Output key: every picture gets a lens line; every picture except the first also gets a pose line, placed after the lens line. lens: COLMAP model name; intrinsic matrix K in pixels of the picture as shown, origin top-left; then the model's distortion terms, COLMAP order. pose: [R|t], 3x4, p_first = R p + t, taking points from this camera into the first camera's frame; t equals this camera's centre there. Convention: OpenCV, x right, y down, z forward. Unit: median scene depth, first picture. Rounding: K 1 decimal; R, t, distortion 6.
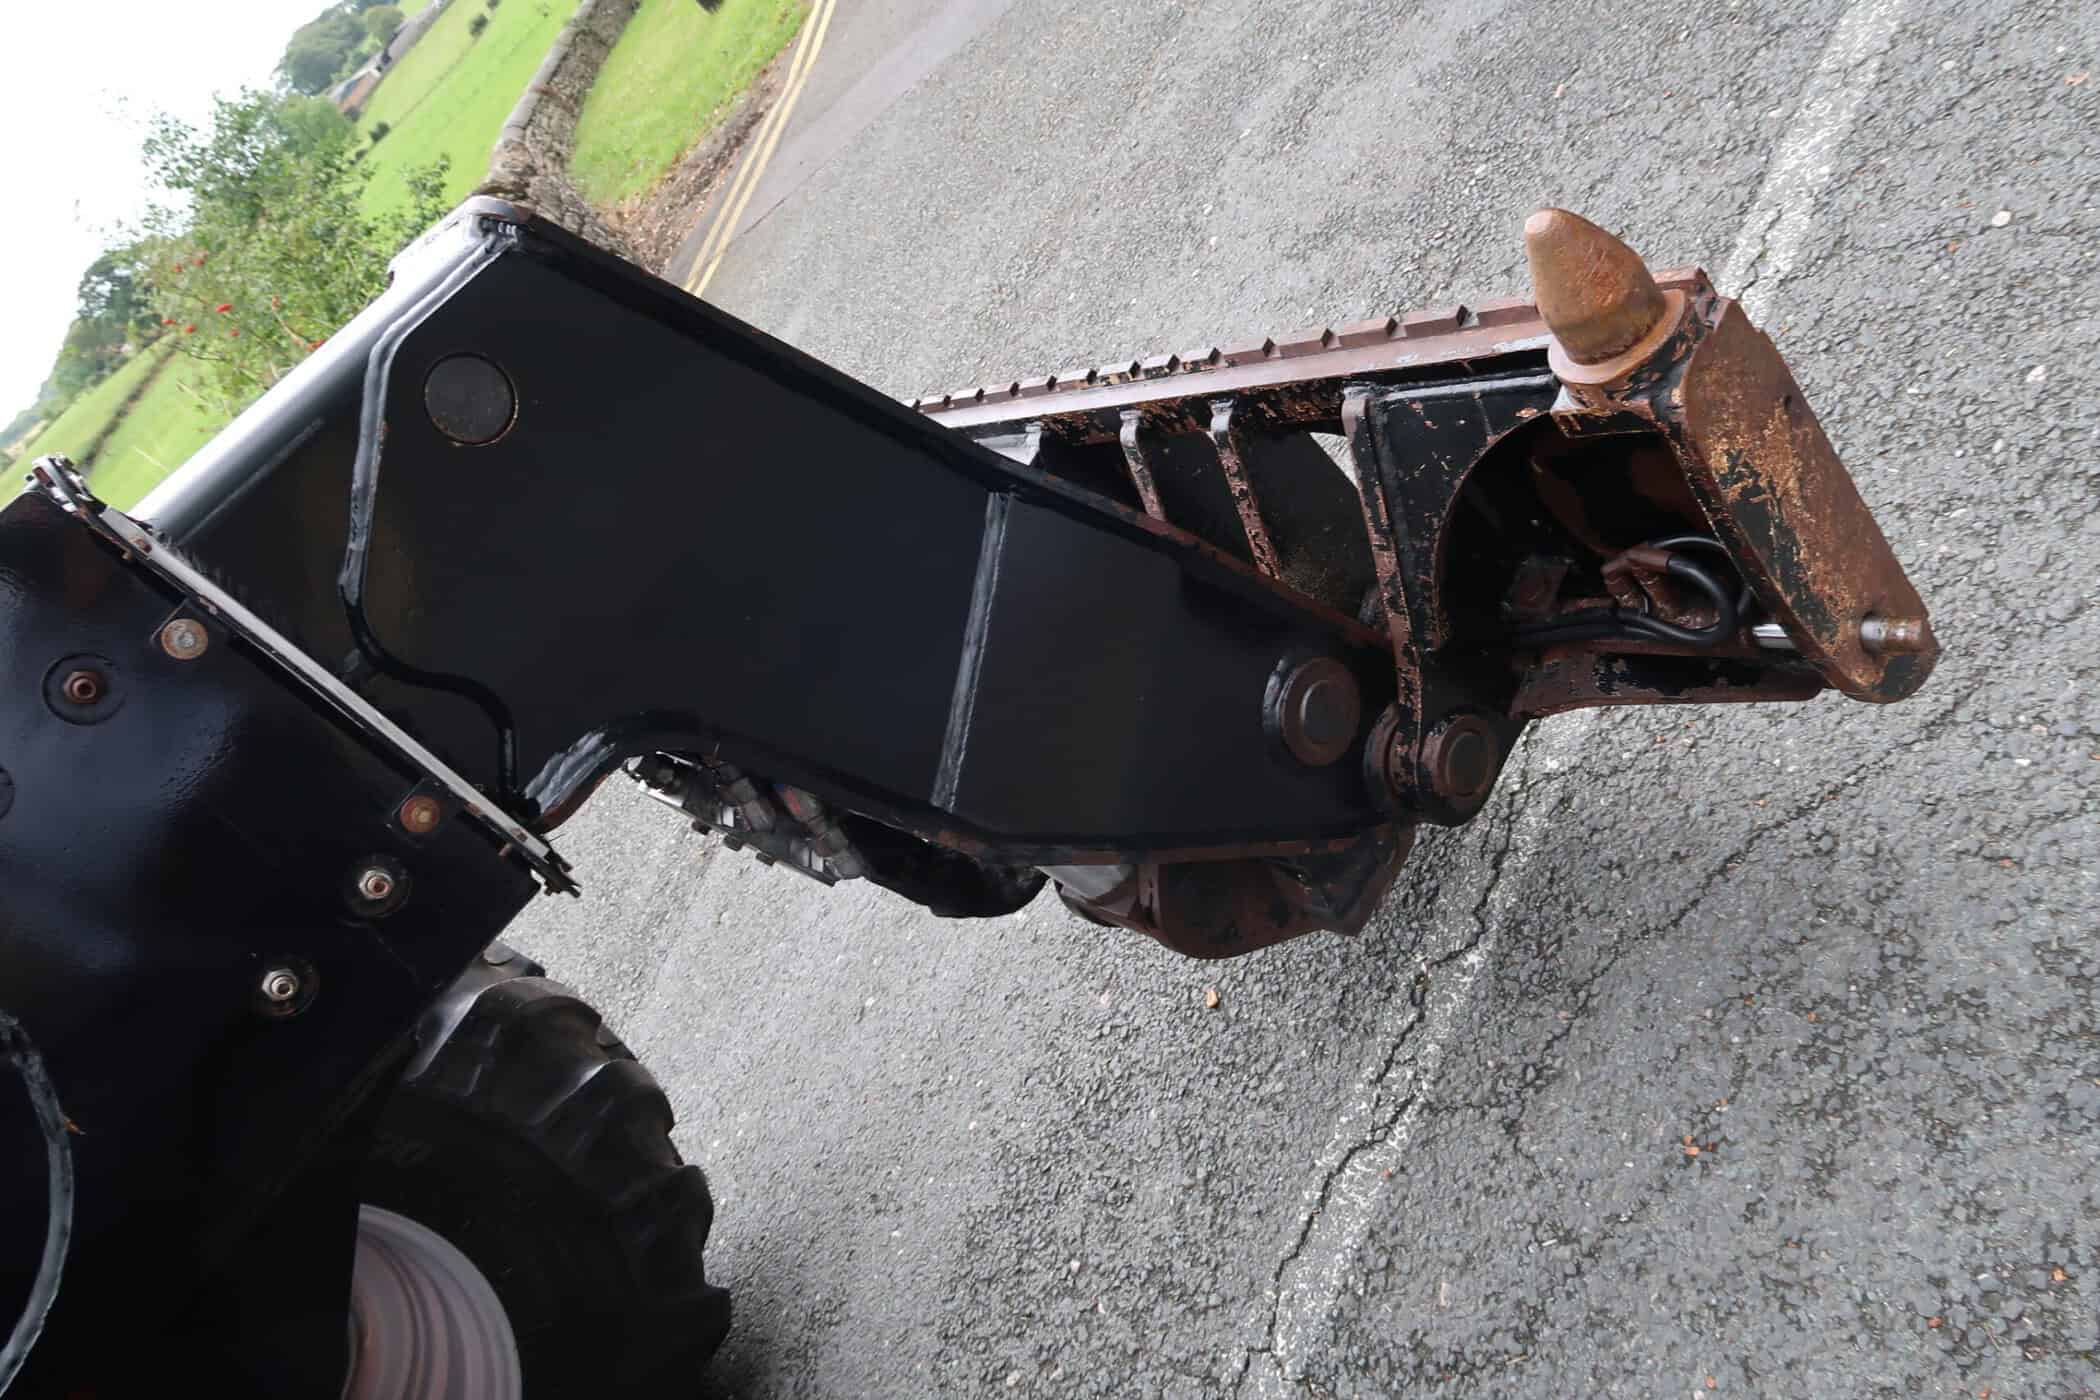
lens RADIAL K [[1446.0, 0, 1045.8], [0, 1446.0, 702.9], [0, 0, 1]] dist [-0.021572, 0.006476]
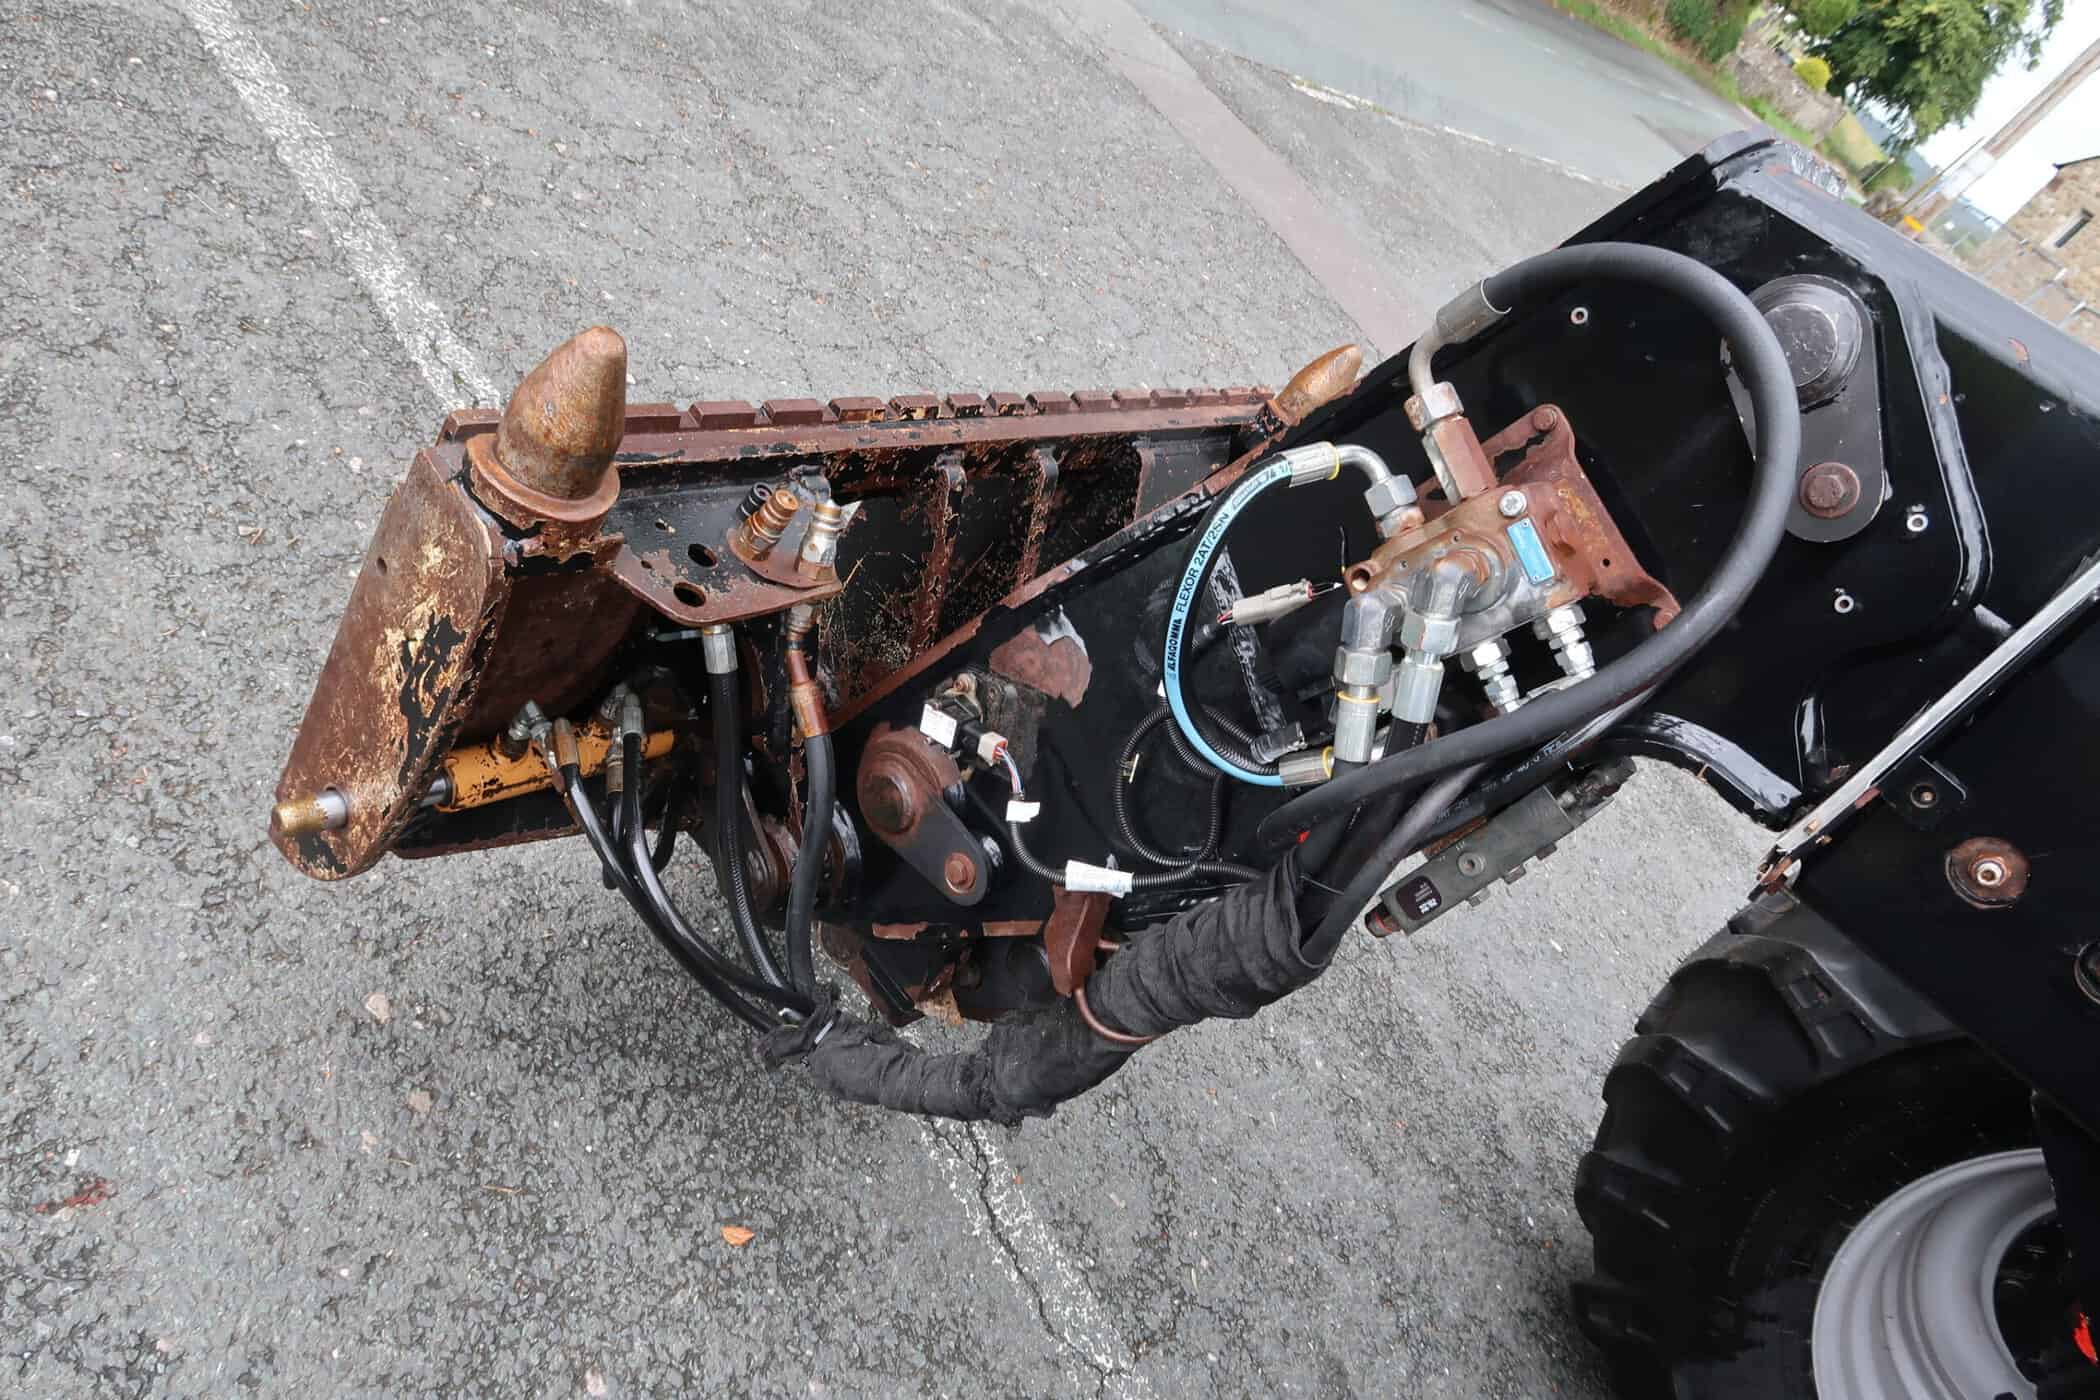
lens RADIAL K [[1446.0, 0, 1050.5], [0, 1446.0, 698.0], [0, 0, 1]] dist [-0.021572, 0.006476]
pose [[-0.270335, -0.064023, 0.960635, -0.757083], [0.254814, 0.957447, 0.135518, -0.150687], [-0.928434, 0.281418, -0.242518, 1.113315]]
